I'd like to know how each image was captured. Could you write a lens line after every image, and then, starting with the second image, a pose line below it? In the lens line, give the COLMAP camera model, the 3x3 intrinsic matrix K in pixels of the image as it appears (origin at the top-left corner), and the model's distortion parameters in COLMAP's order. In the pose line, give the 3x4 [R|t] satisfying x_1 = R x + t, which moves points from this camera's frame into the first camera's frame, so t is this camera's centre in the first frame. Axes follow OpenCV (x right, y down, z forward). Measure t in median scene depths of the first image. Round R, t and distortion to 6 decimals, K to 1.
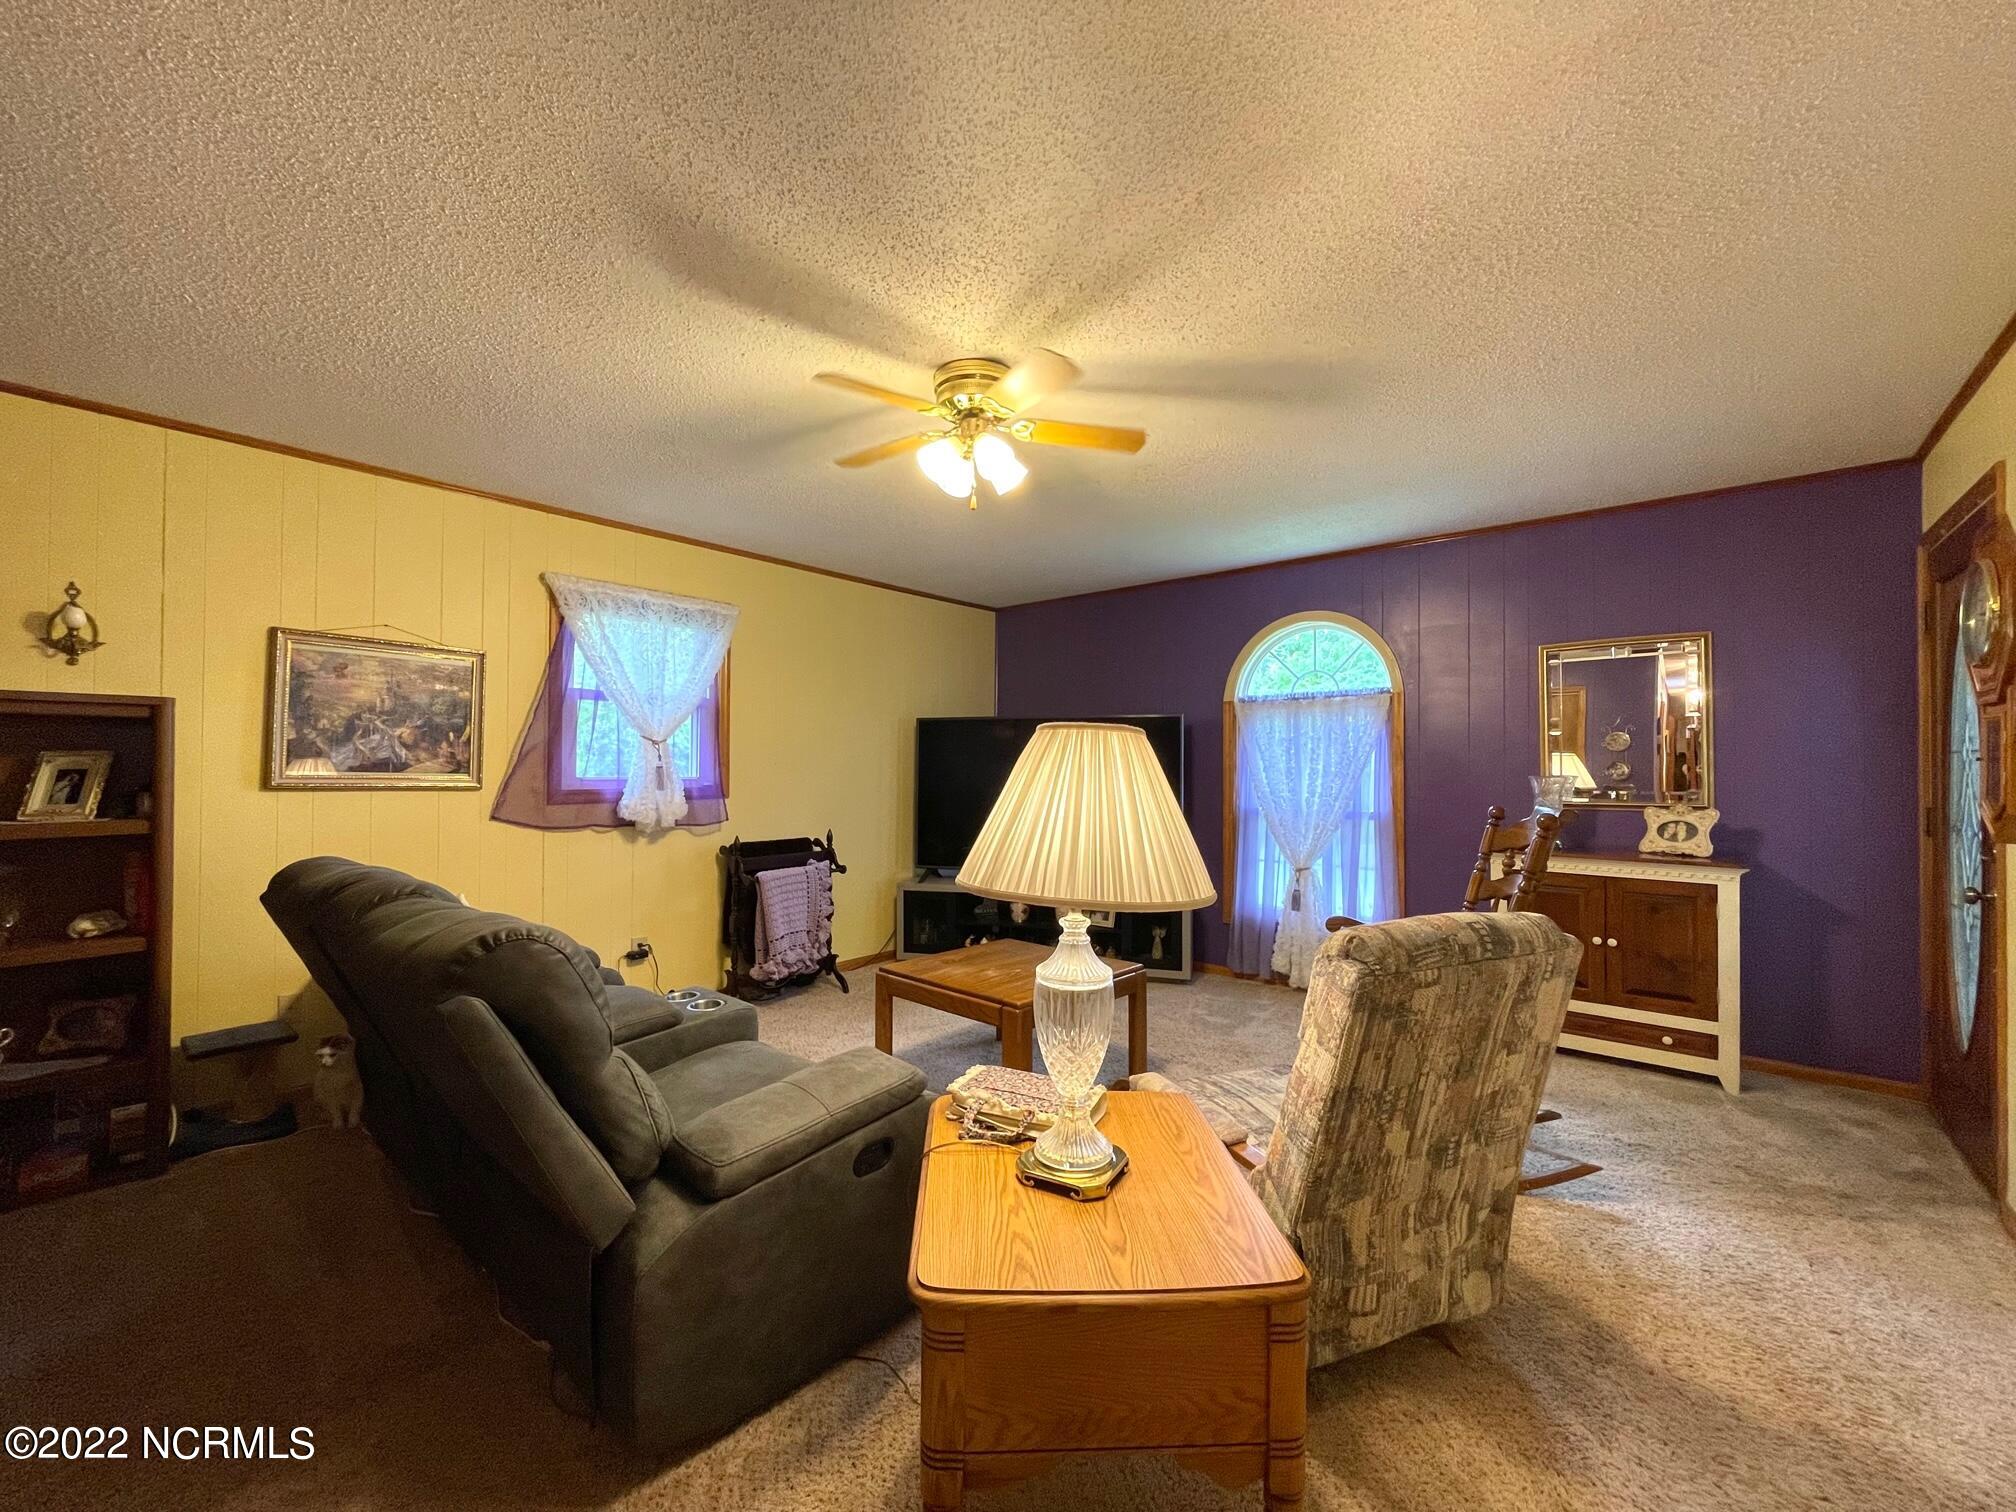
lens RADIAL K [[824.0, 0, 1008.0], [0, 824.0, 756.0], [0, 0, 1]] dist [-0.001045, -0.000140]
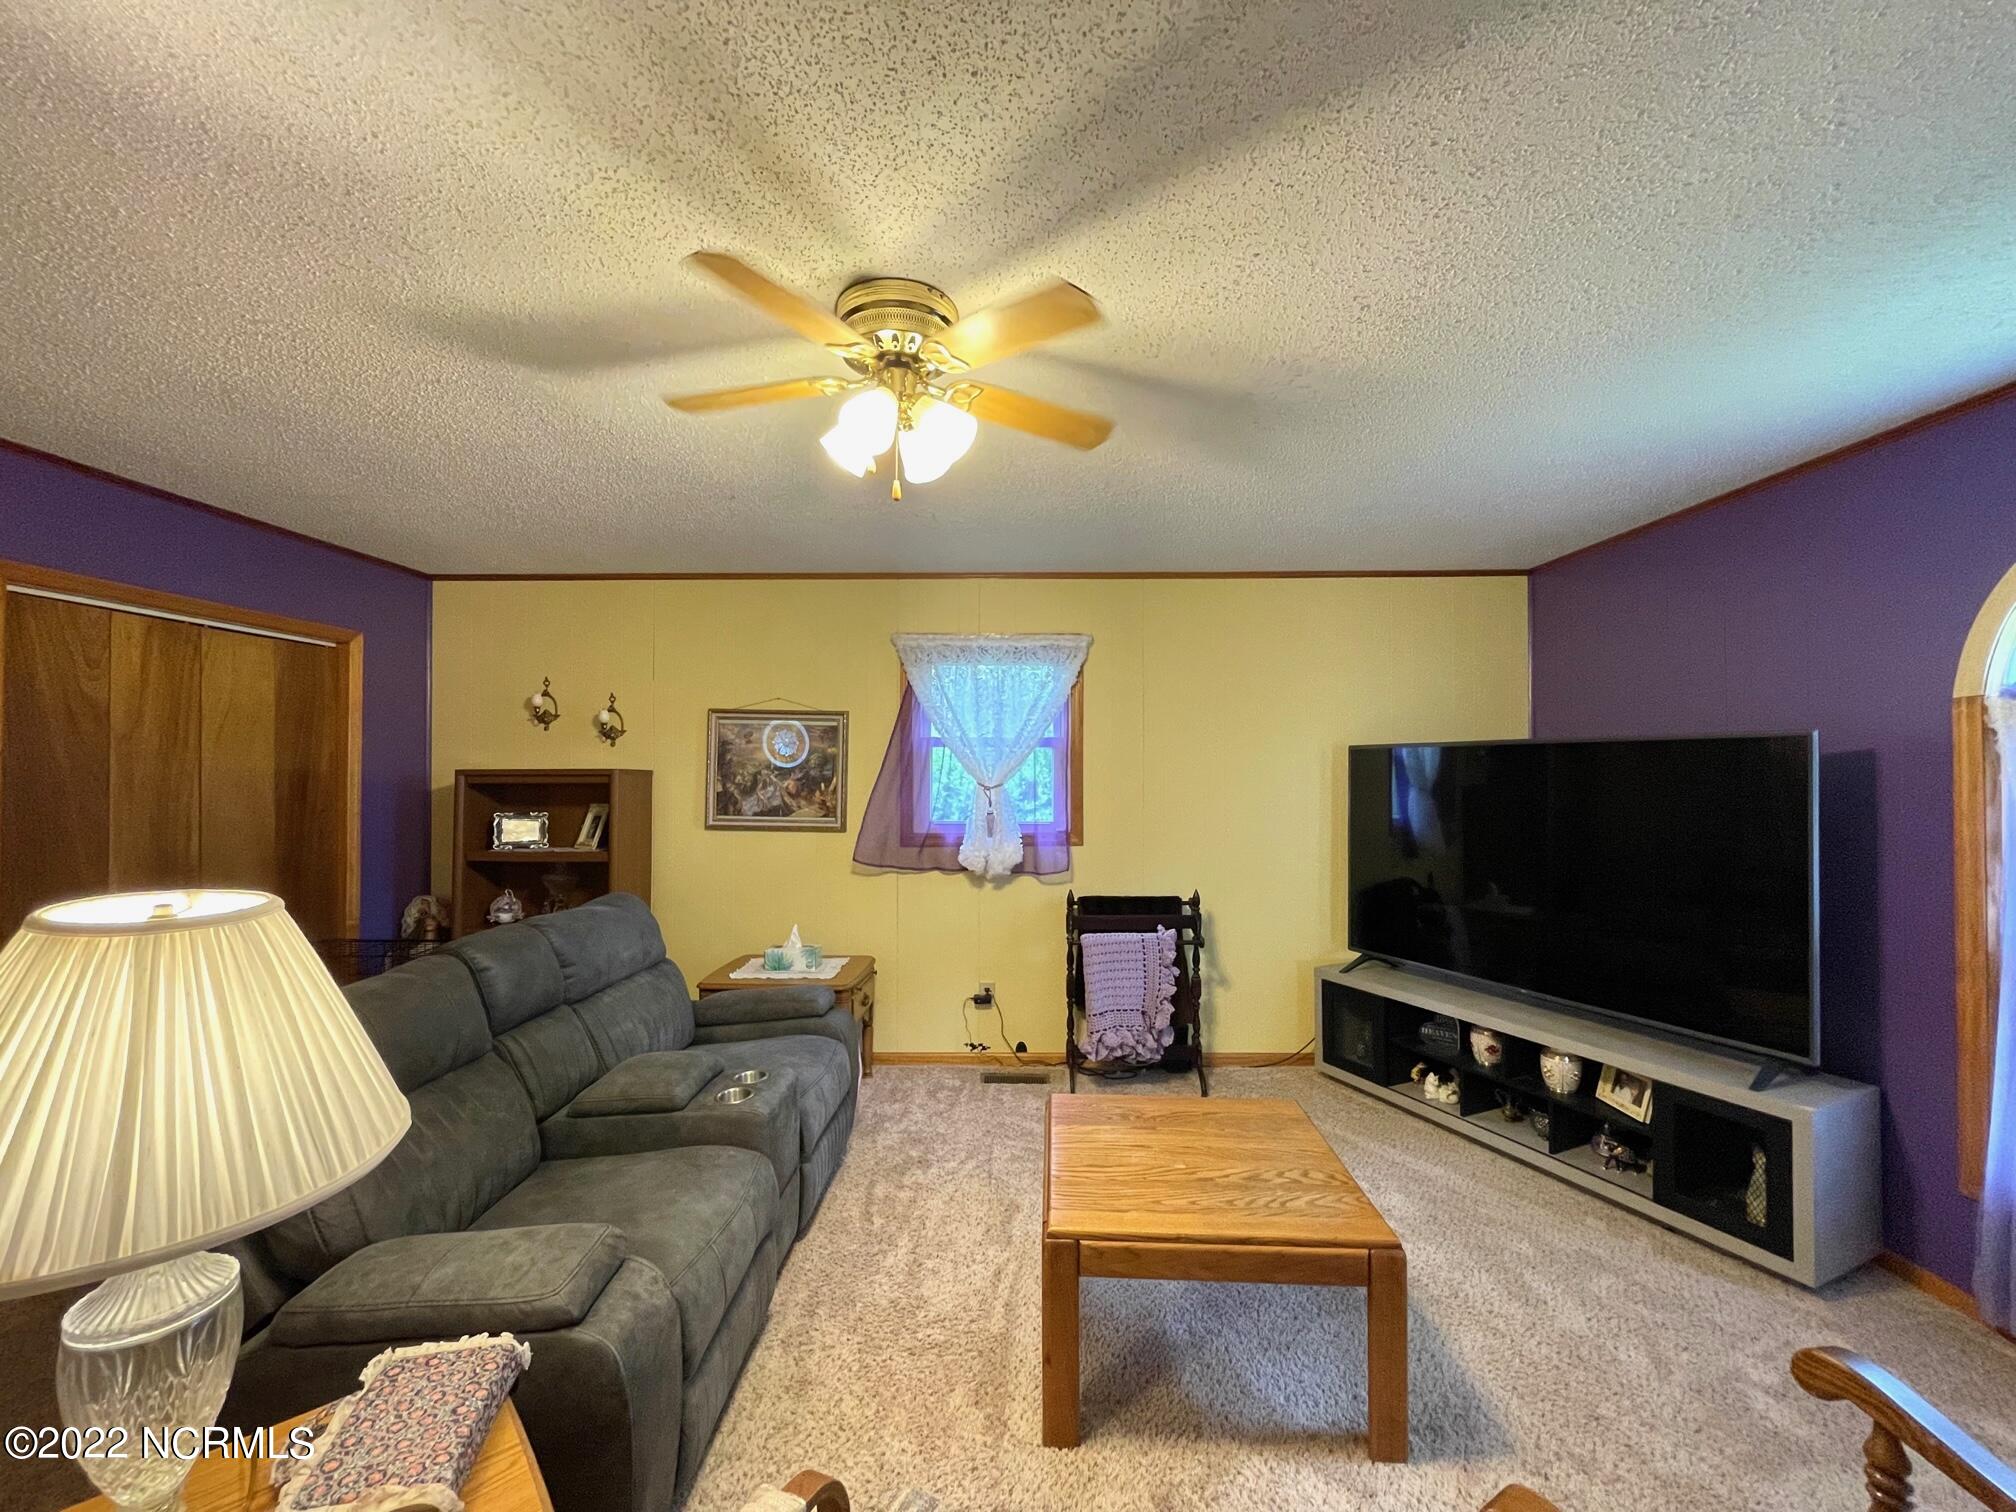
lens RADIAL K [[815.2, 0, 1009.6], [0, 815.2, 760.6], [0, 0, 1]] dist [-0.001301, -0.000296]
pose [[0.628582, -0.017747, -0.777540, 0.357541], [0.013707, 0.999837, -0.011740, -0.038356], [0.777622, -0.003278, 0.628723, 0.417875]]
